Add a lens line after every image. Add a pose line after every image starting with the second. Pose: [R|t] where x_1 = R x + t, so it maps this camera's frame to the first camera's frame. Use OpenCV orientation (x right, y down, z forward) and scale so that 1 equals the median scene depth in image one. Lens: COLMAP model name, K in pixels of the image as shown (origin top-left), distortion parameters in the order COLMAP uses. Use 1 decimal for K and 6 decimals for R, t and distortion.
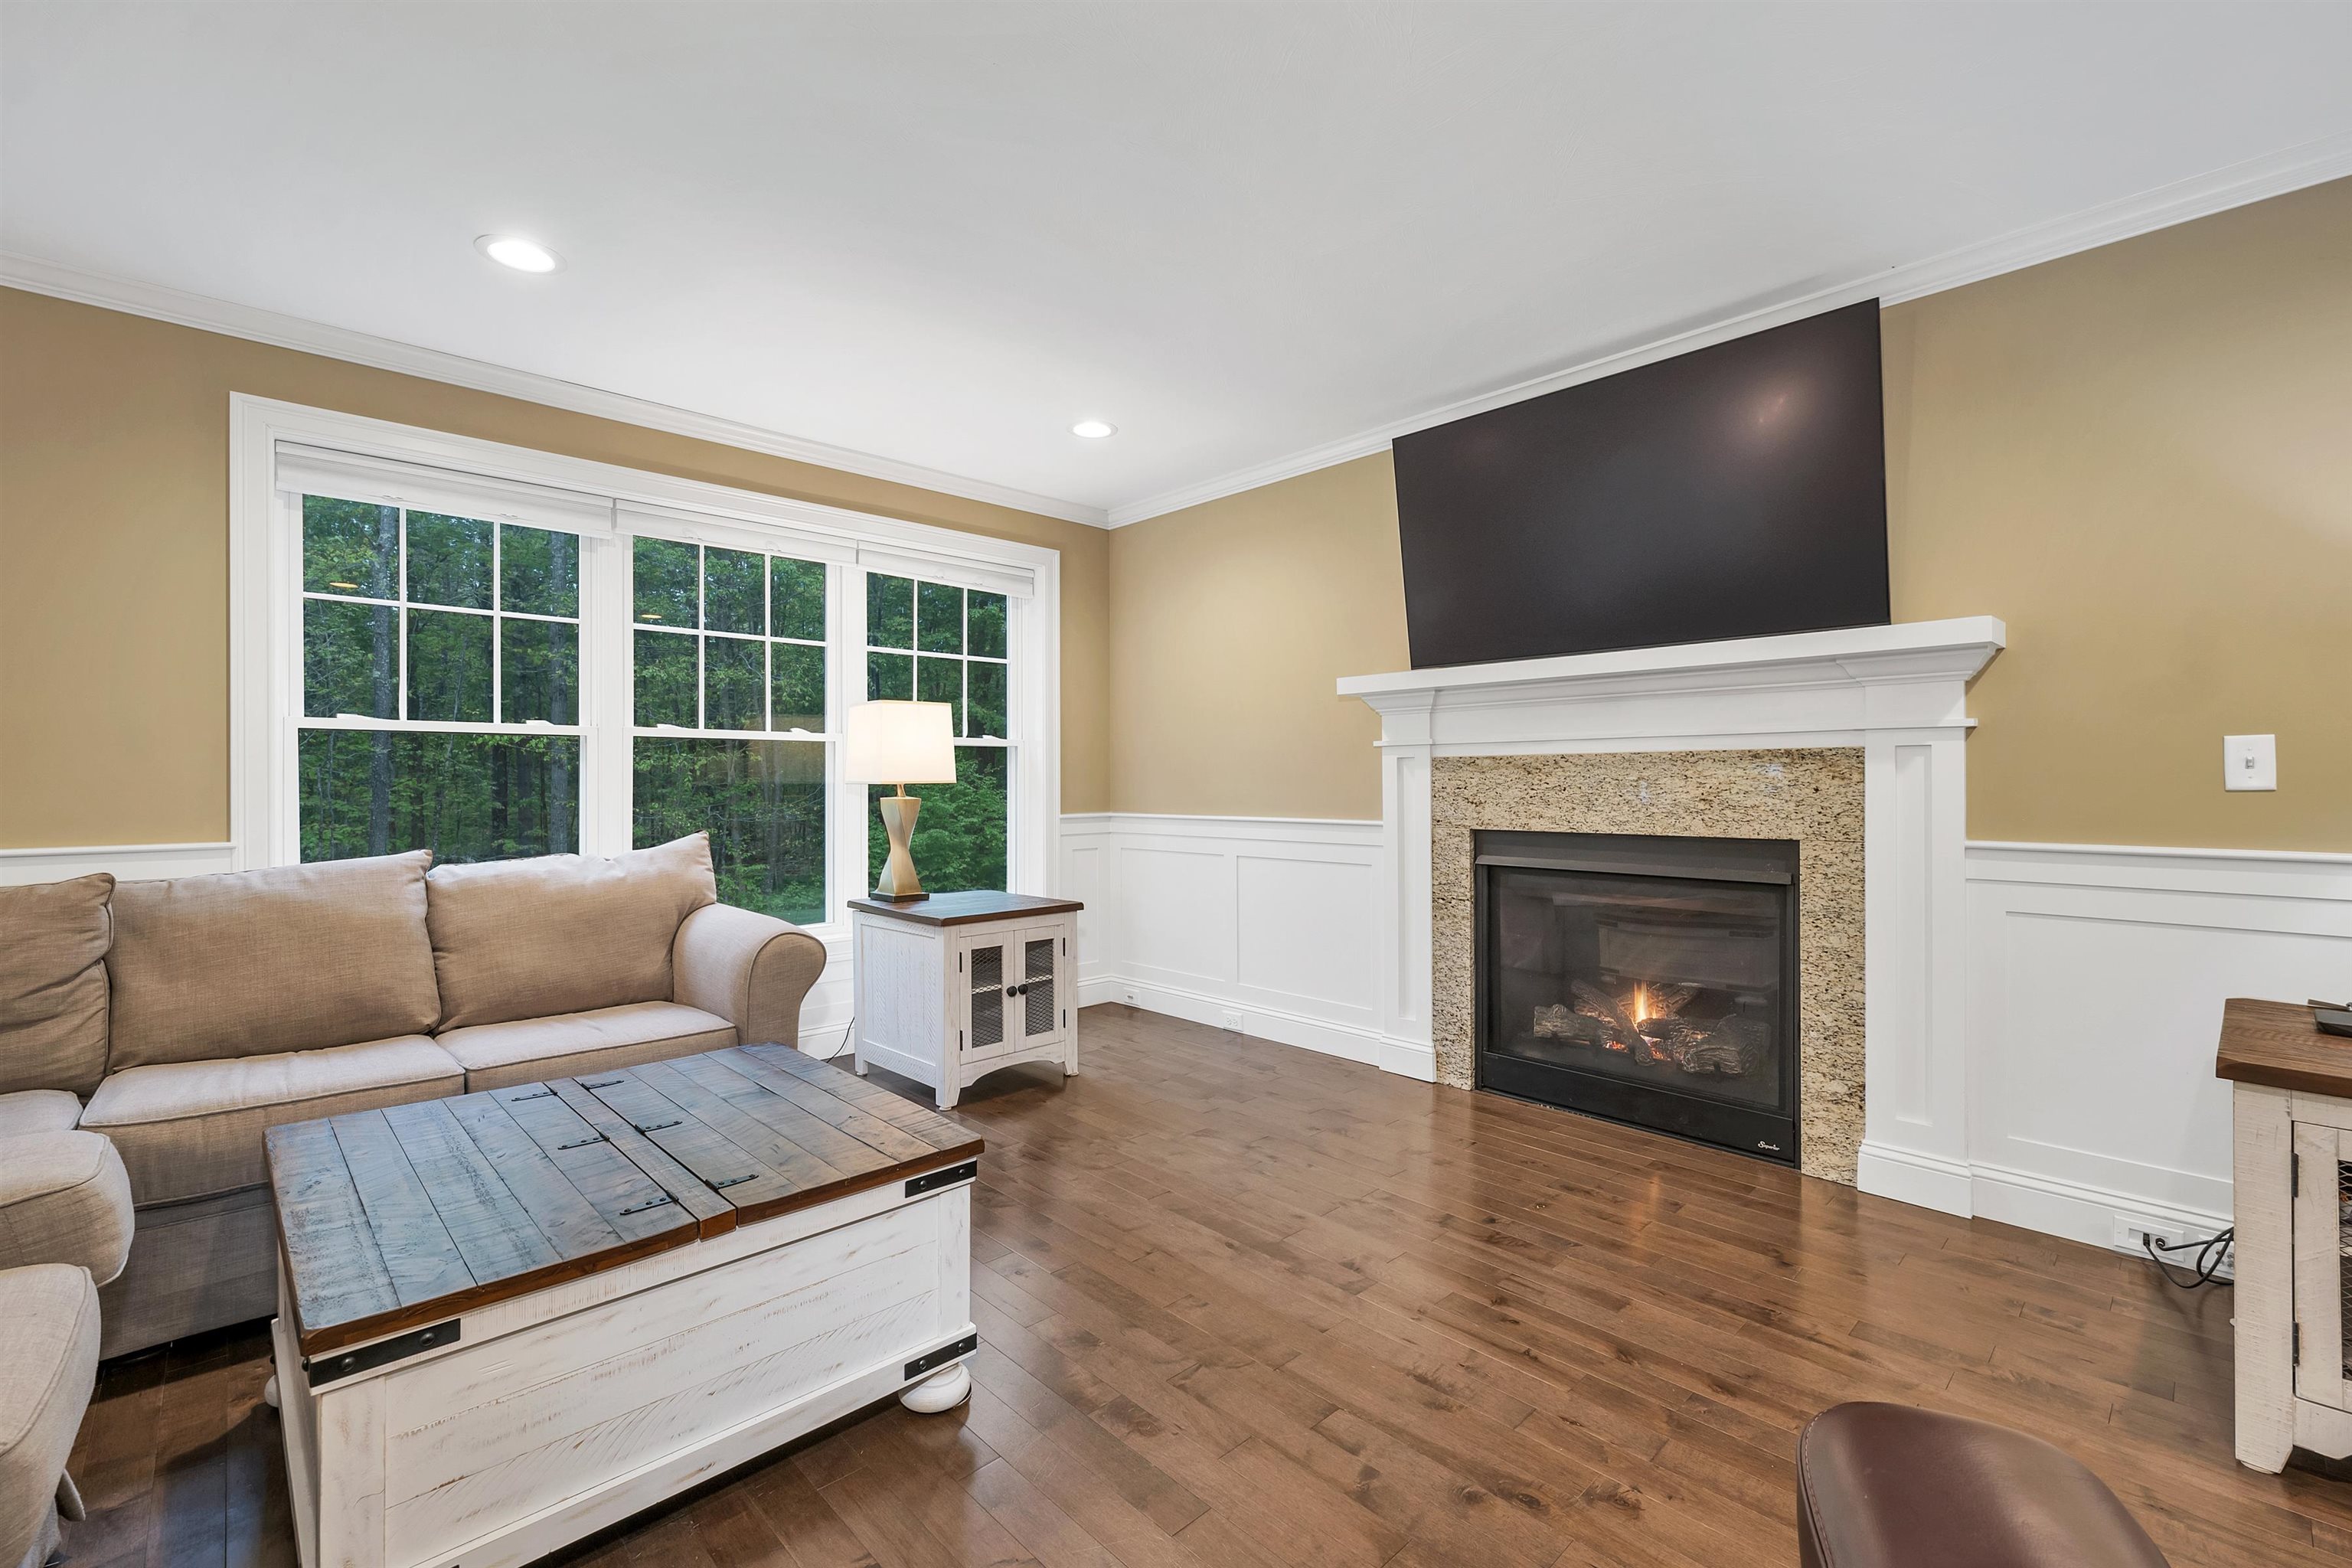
lens RADIAL K [[995.1, 0, 1166.8], [0, 995.1, 777.3], [0, 0, 1]] dist [0.002684, 0.000021]
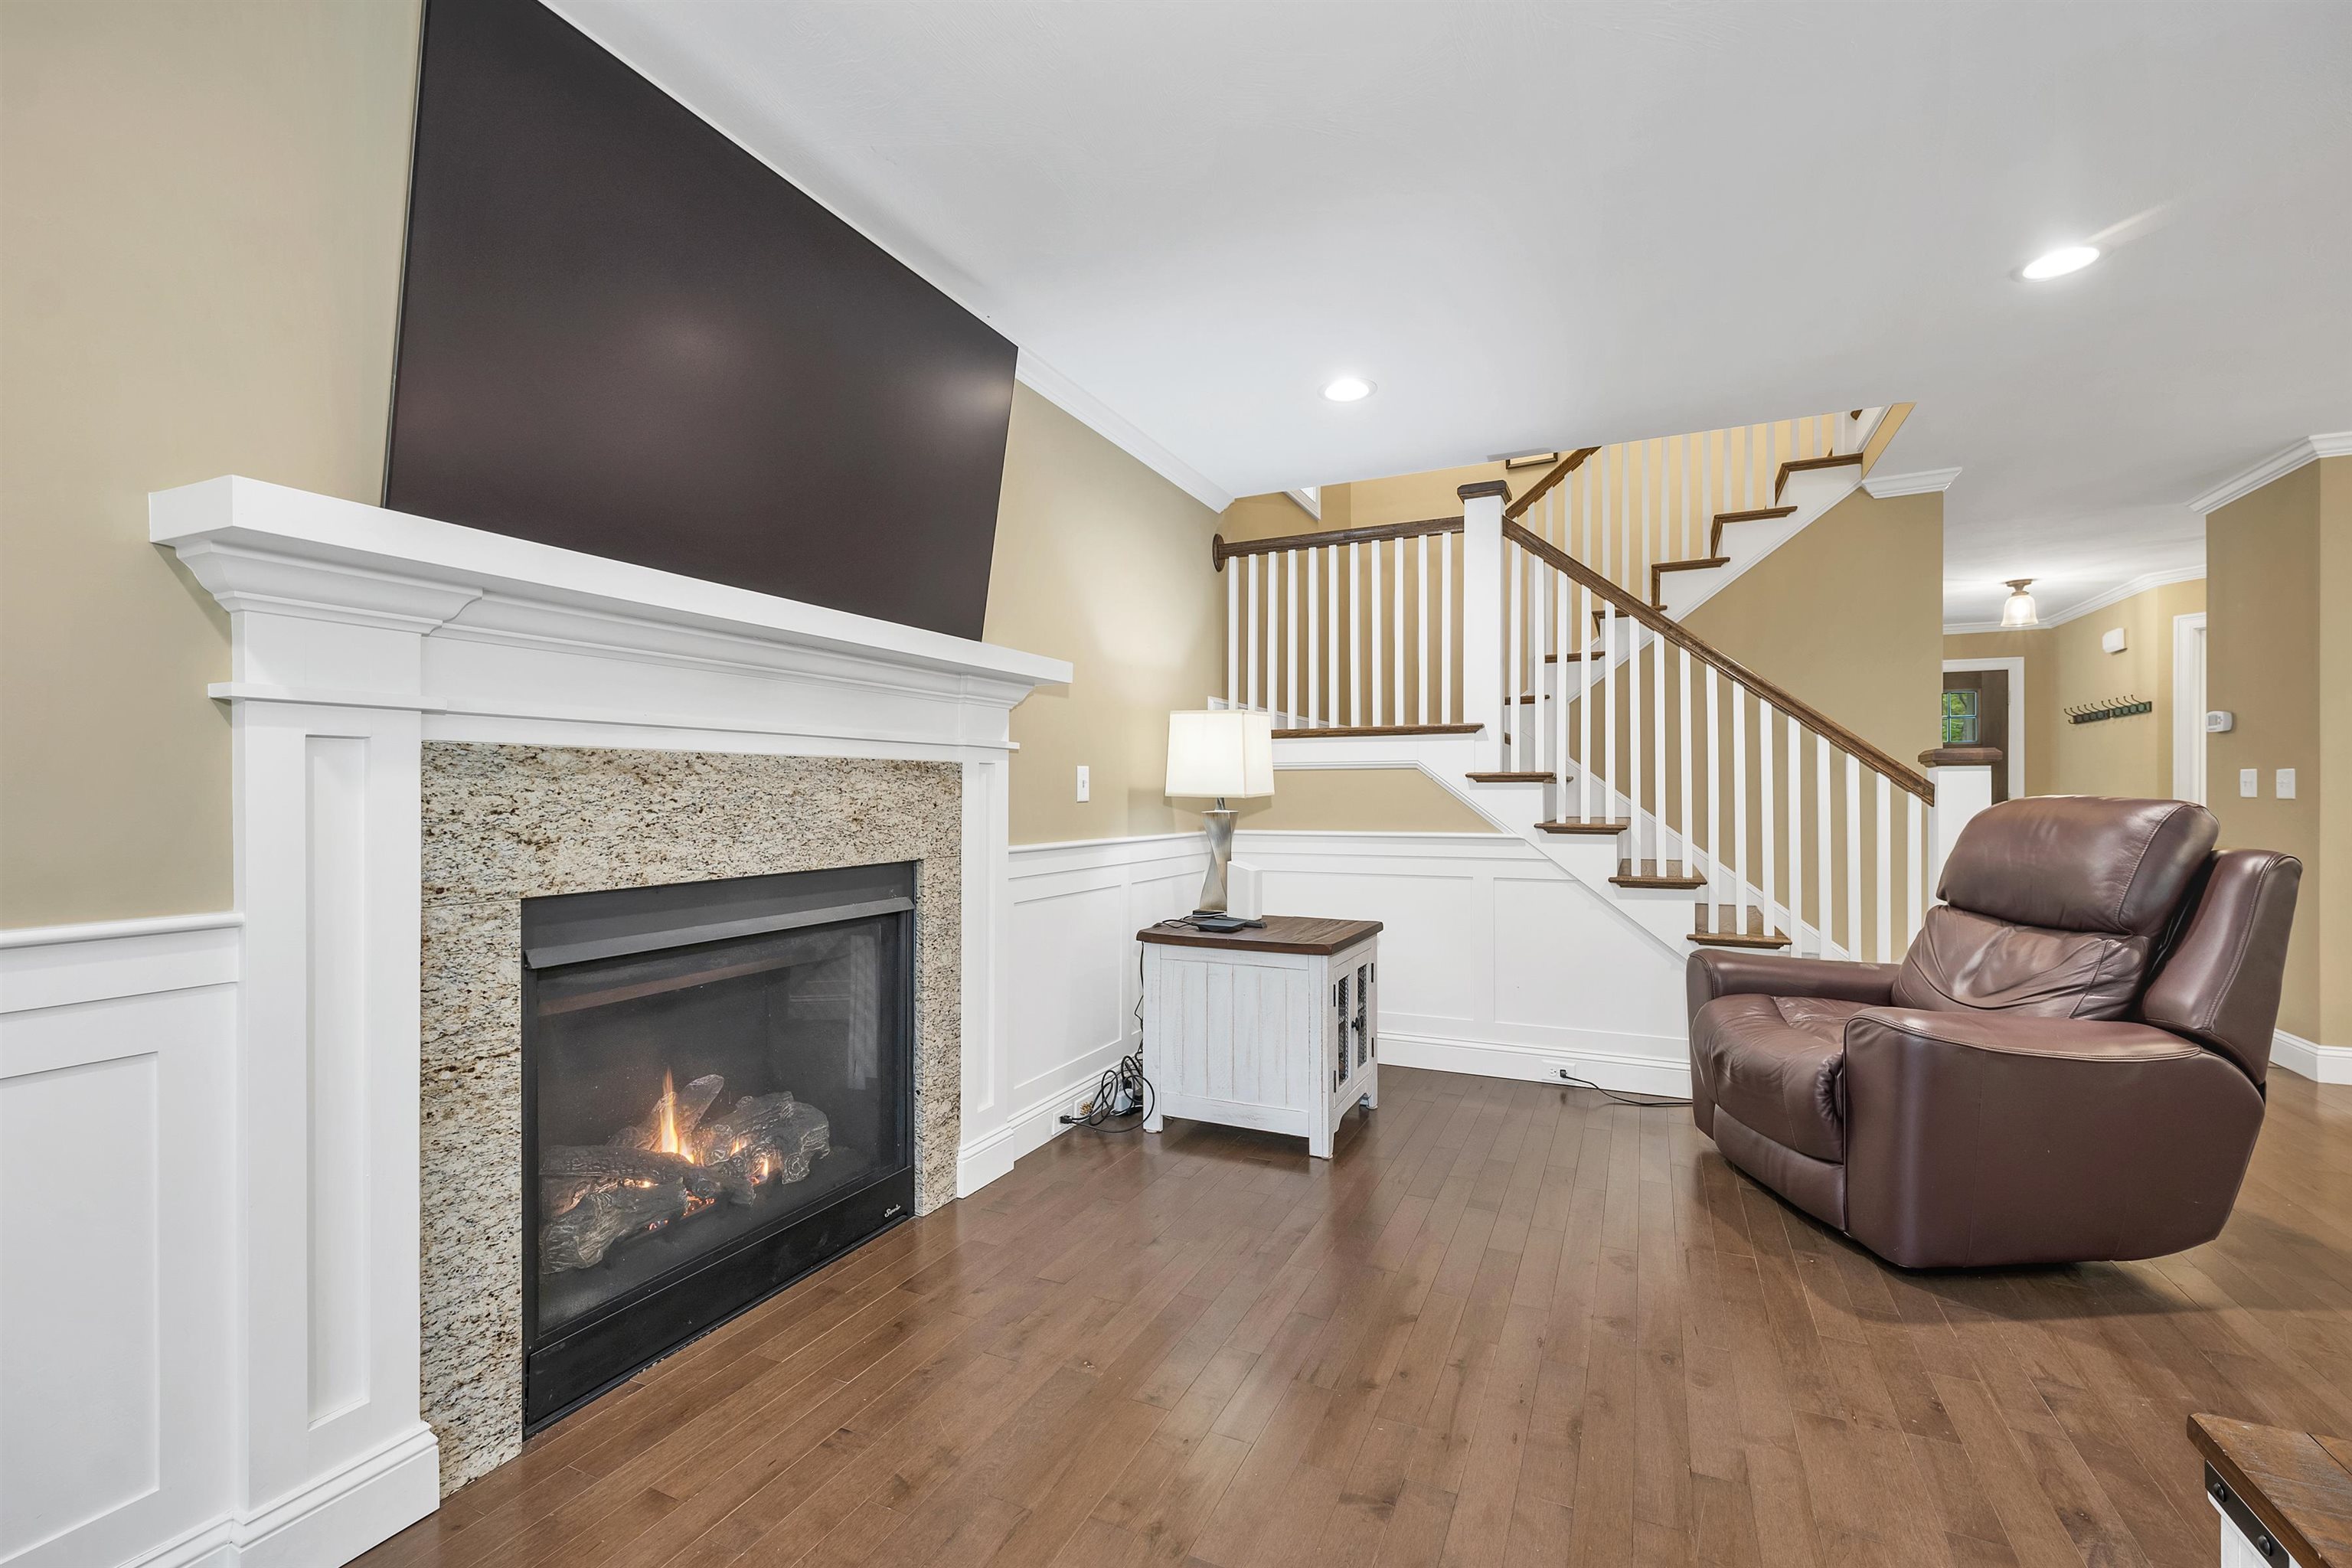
lens RADIAL K [[995.1, 0, 1198.8], [0, 995.1, 796.6], [0, 0, 1]] dist [0.002684, 0.000021]
pose [[-0.382694, 0.002573, 0.923872, -0.297134], [0.001791, 0.999996, -0.002043, 0.006254], [-0.923873, 0.000873, -0.382697, 1.028455]]
